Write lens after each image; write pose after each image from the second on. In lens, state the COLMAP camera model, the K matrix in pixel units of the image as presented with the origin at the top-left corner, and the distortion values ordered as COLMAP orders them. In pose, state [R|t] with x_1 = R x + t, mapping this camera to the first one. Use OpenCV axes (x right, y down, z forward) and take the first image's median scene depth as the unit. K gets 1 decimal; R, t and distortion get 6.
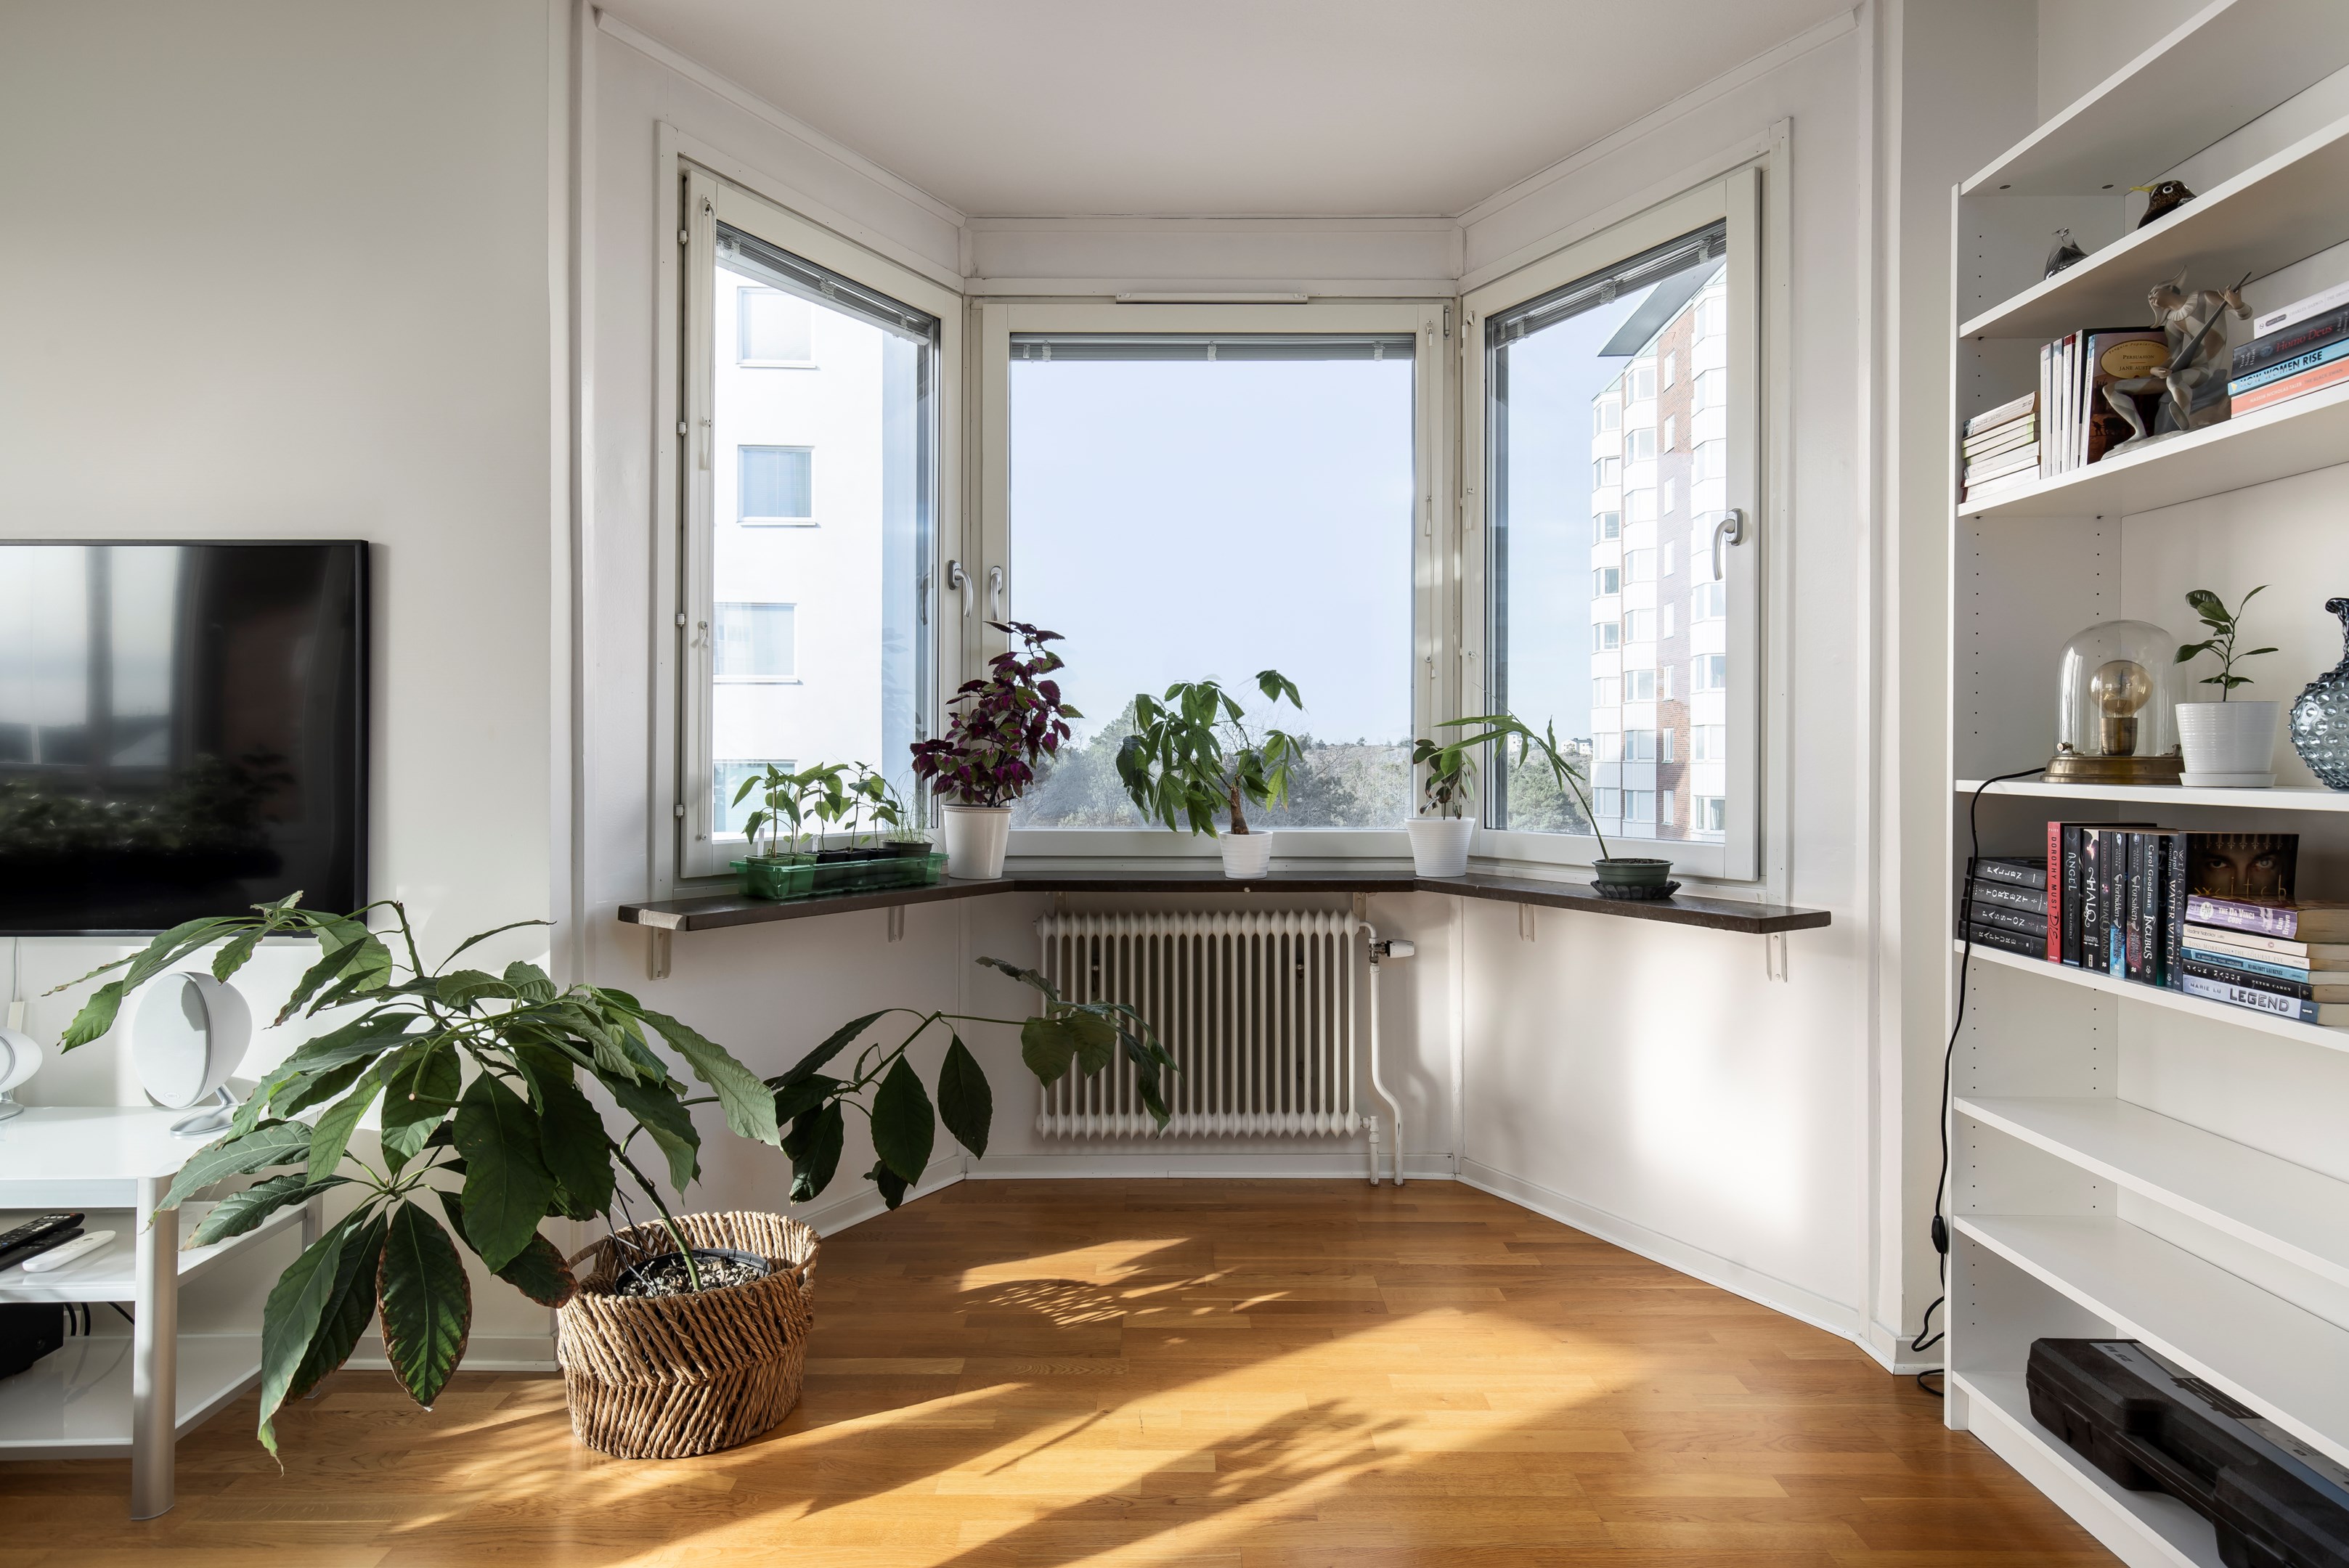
lens RADIAL K [[1351.3, 0, 1176.0], [0, 1351.3, 760.4], [0, 0, 1]] dist [0.003950, 0.000142]
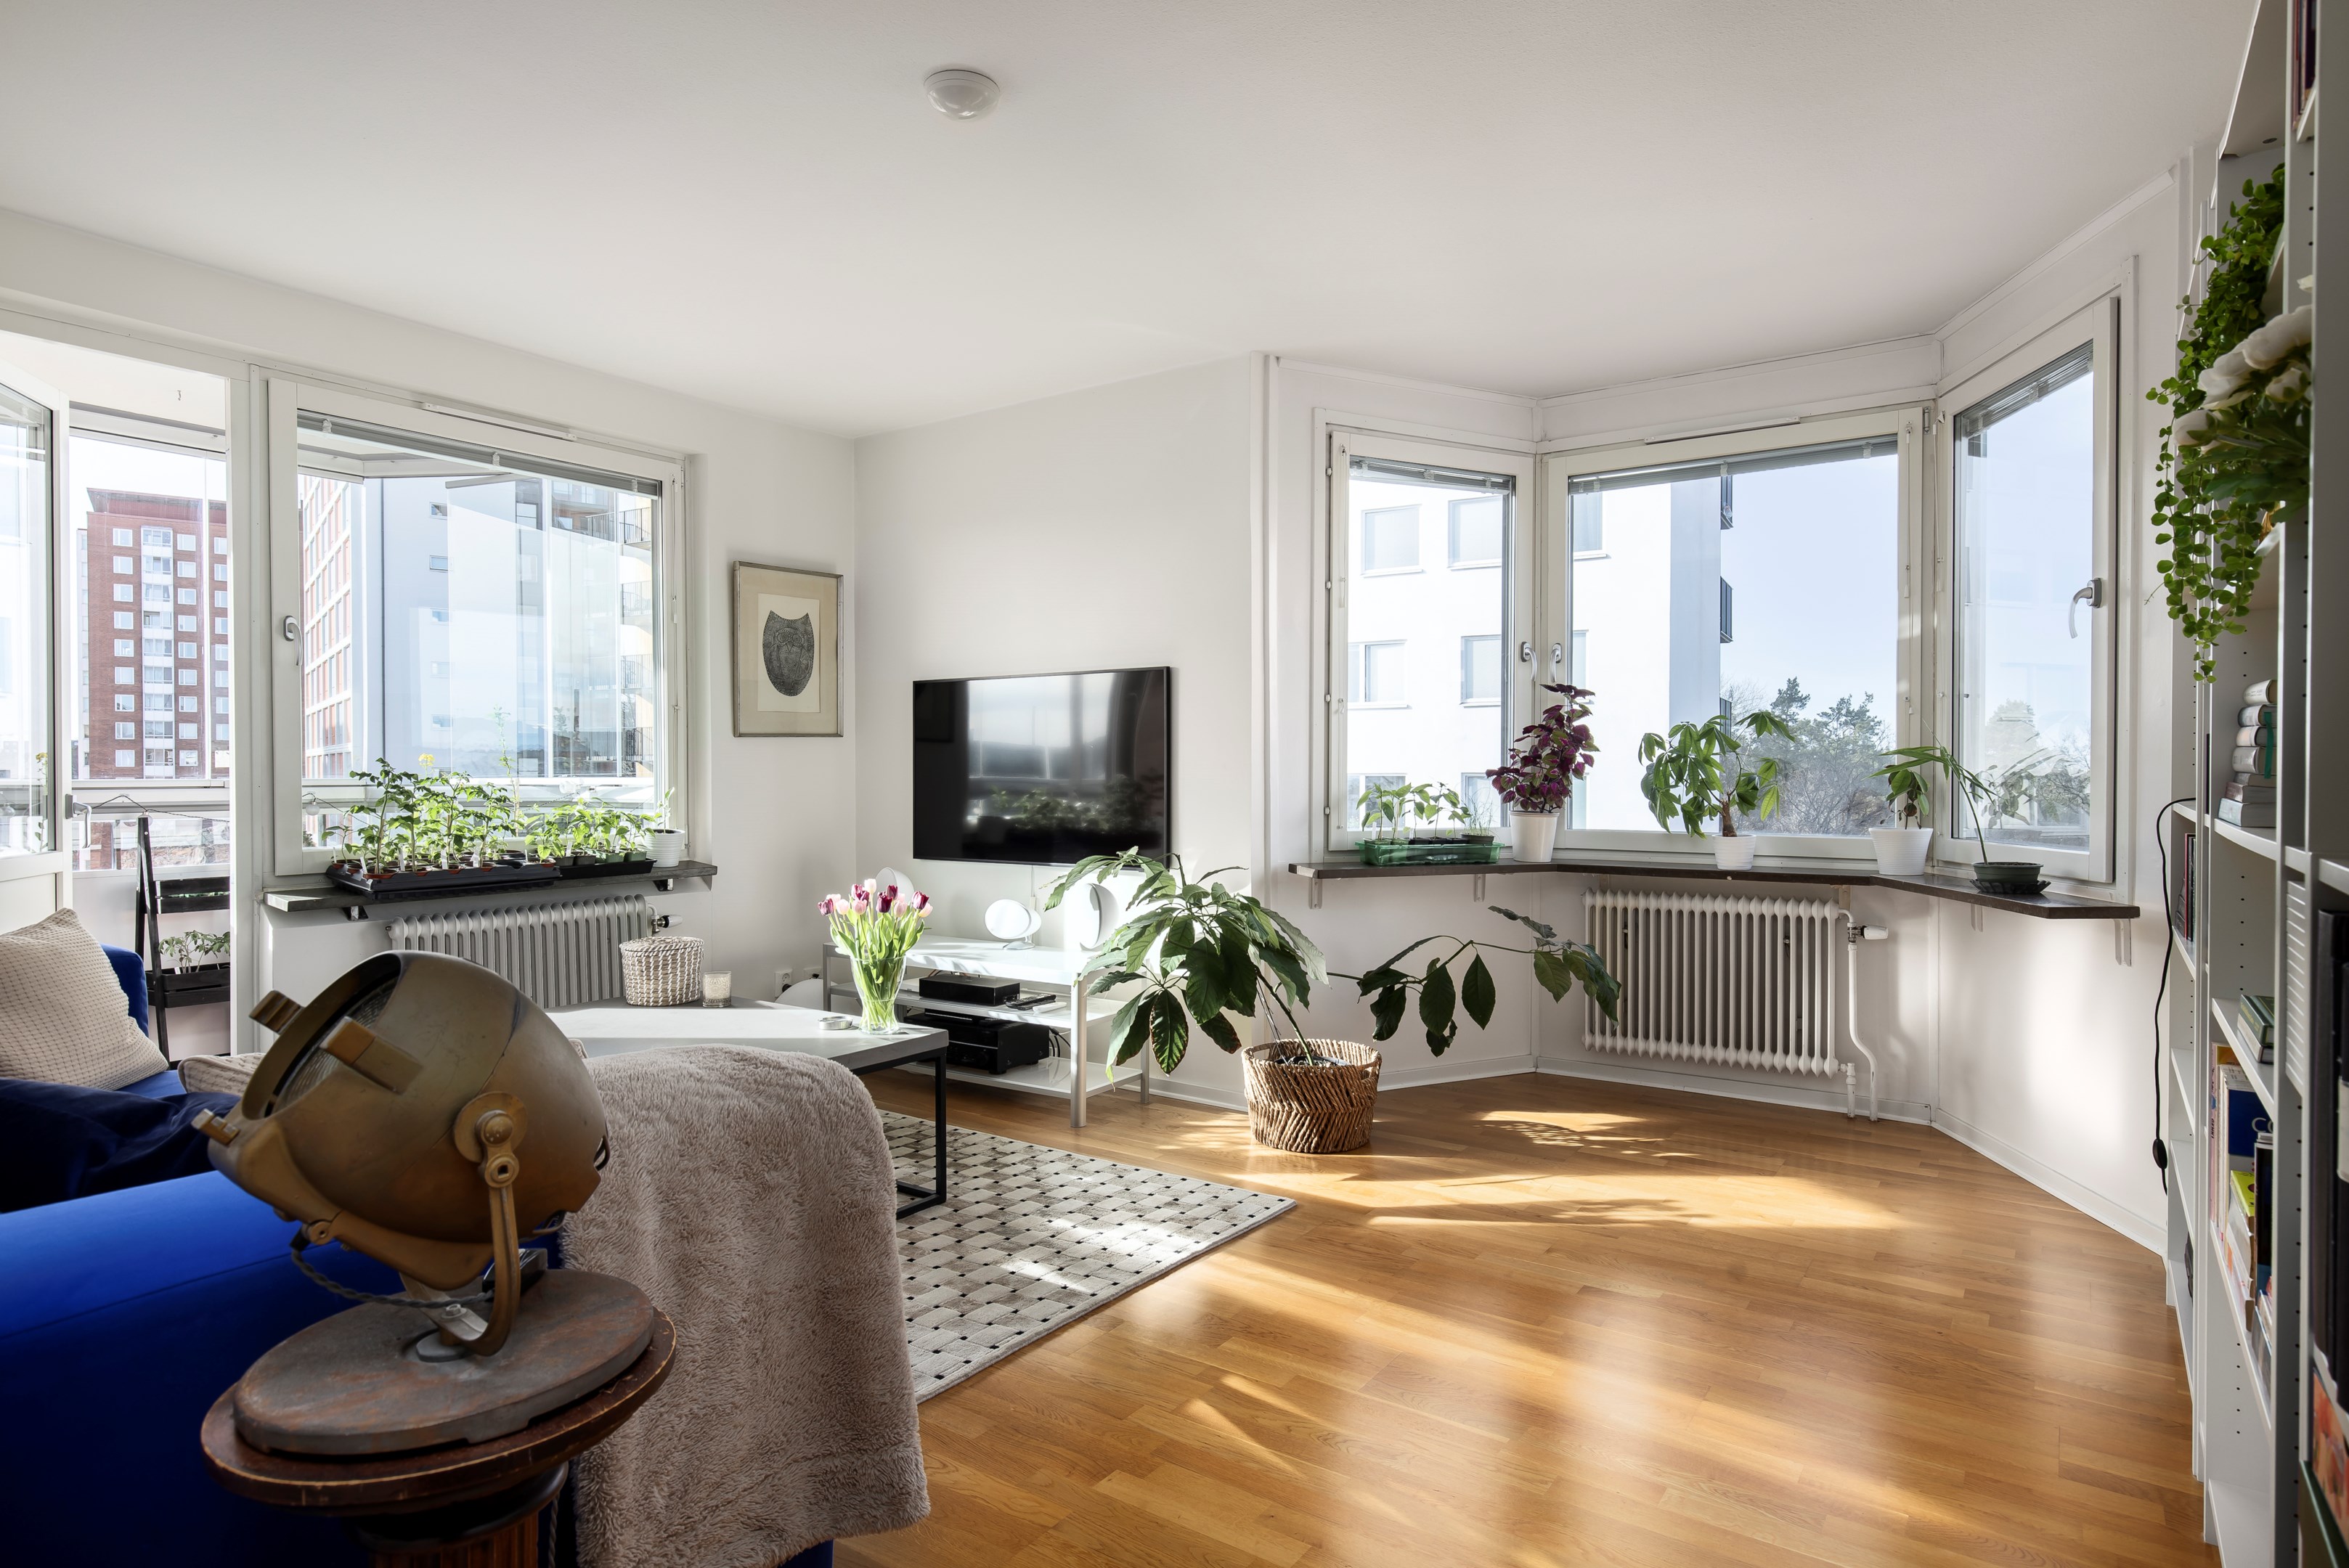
lens RADIAL K [[1299.4, 0, 1174.5], [0, 1299.4, 784.0], [0, 0, 1]] dist [-0.000261, -0.000398]
pose [[0.820116, 0.004234, -0.572182, 0.407123], [0.000676, 0.999965, 0.008369, -0.010129], [0.572197, -0.007250, 0.820084, -0.444957]]
